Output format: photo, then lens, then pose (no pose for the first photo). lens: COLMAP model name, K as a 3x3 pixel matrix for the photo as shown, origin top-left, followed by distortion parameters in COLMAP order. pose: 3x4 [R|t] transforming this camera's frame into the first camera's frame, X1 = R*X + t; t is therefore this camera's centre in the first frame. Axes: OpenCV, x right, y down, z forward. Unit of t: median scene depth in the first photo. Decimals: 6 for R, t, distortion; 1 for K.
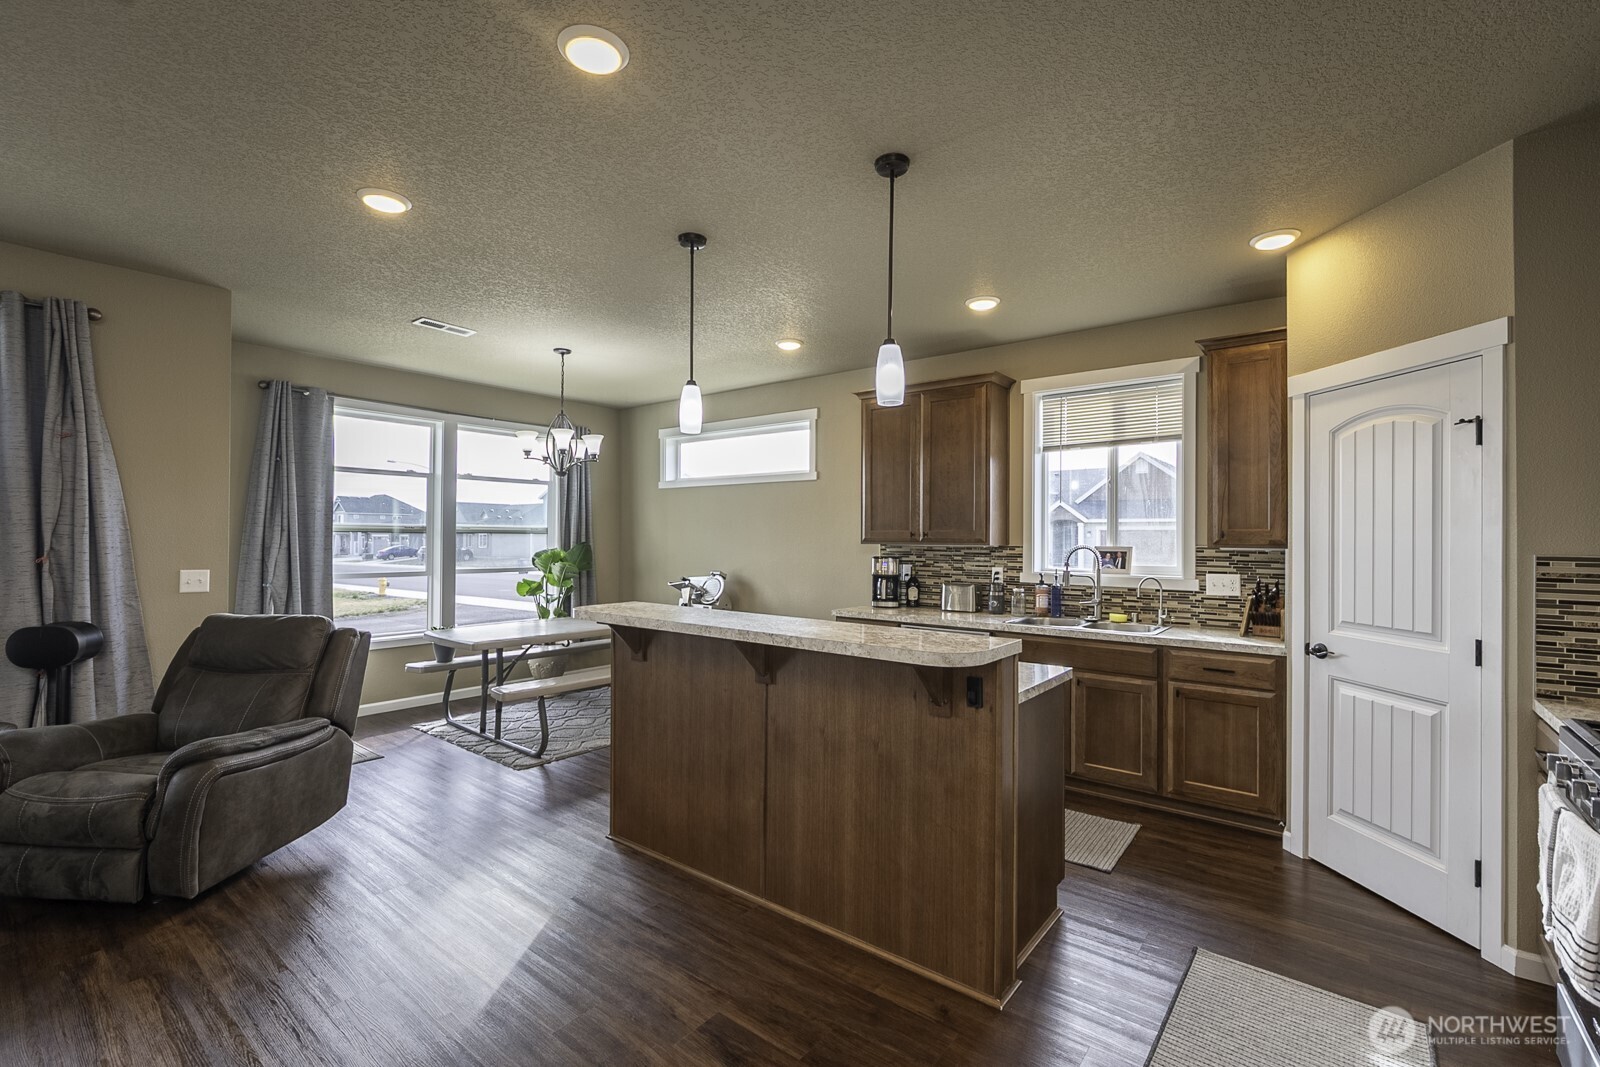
lens RADIAL K [[708.8, 0, 800.0], [0, 708.8, 533.5], [0, 0, 1]] dist [0.002664, -0.000027]
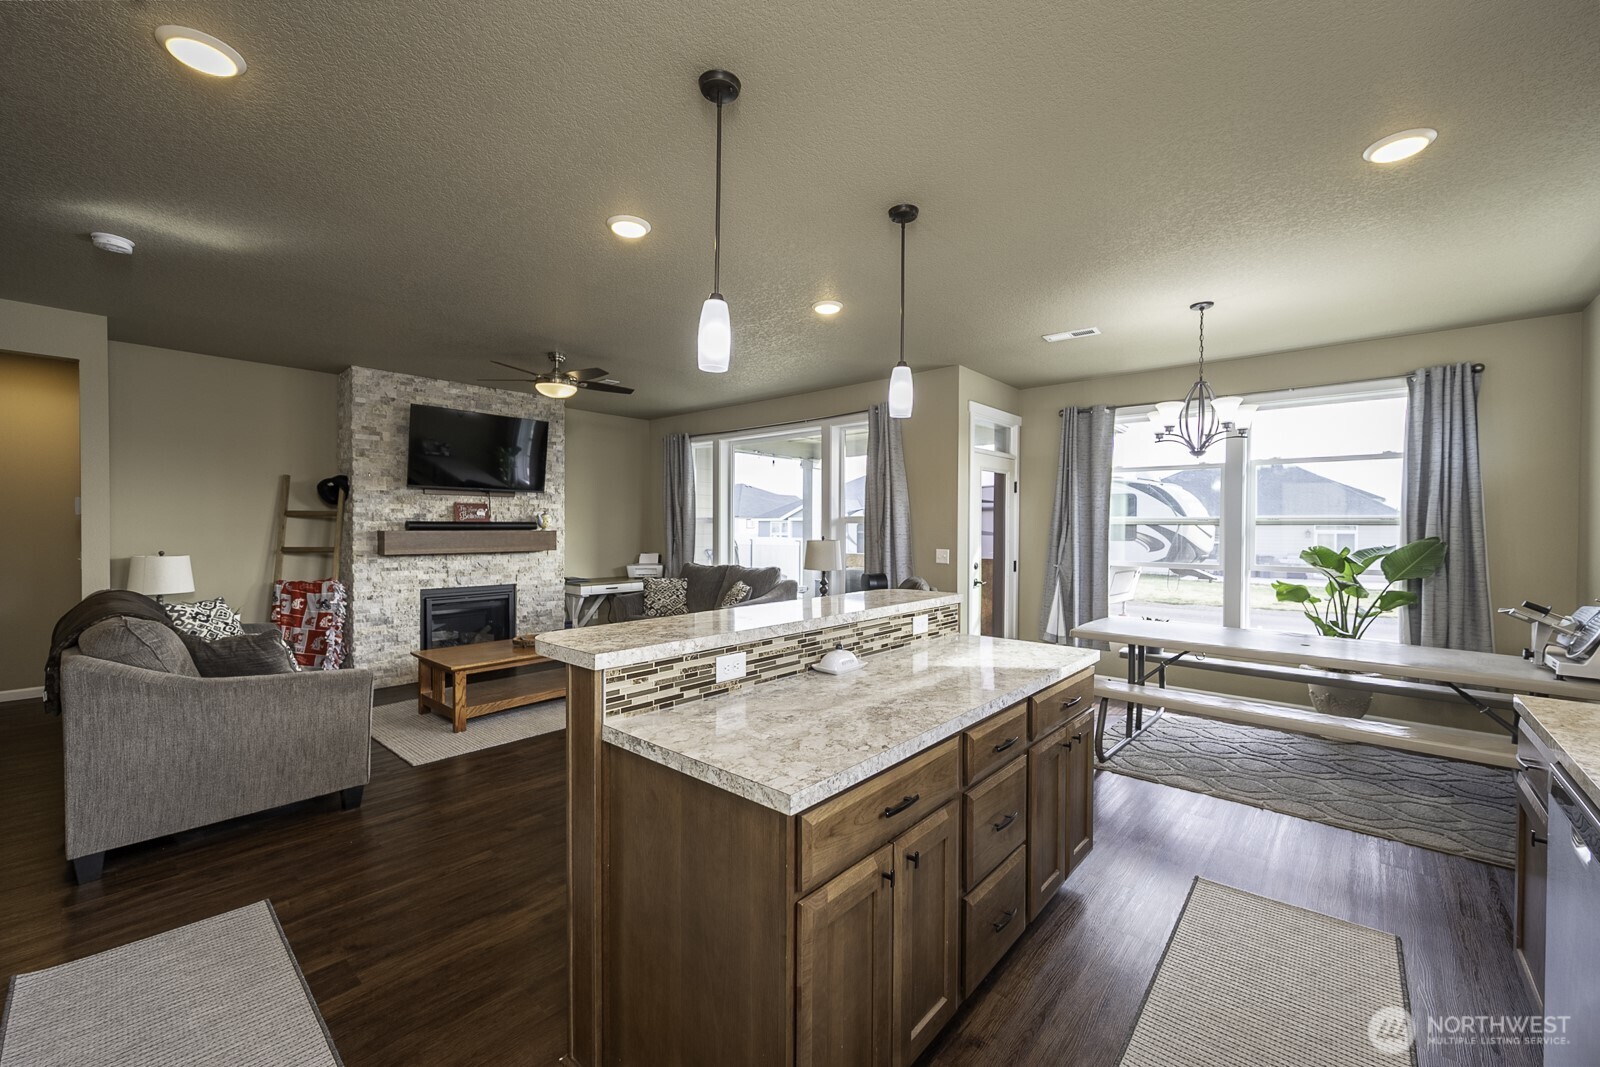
lens RADIAL K [[637.7, 0, 800.0], [0, 637.7, 533.5], [0, 0, 1]] dist [-0.000291, -0.000302]
pose [[-0.048611, 0.004256, -0.998809, 0.500239], [0.000696, 0.999991, 0.004227, 0.008115], [0.998818, -0.000490, -0.048613, 0.645387]]
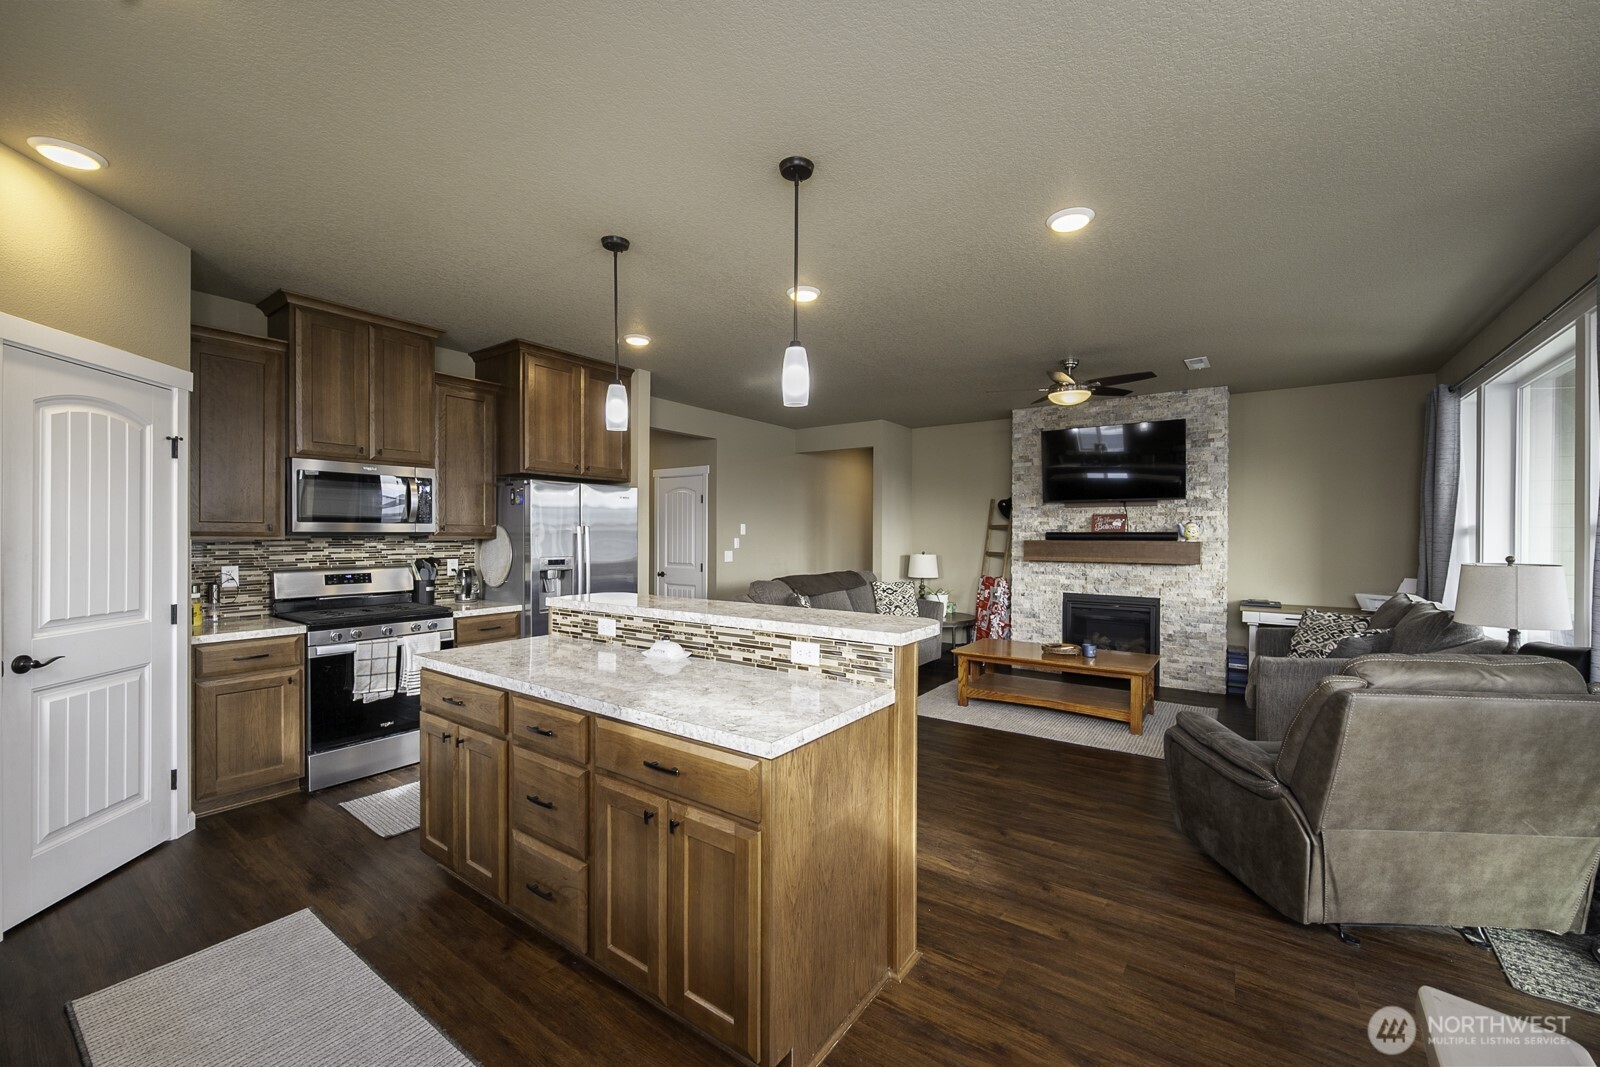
lens RADIAL K [[634.6, 0, 813.5], [0, 634.6, 537.0], [0, 0, 1]] dist [0.000460, 0.000009]
pose [[-0.998223, -0.009680, -0.058801, -0.094164], [-0.009561, 0.999952, -0.002314, 0.008231], [0.058820, -0.001748, -0.998267, 1.228574]]
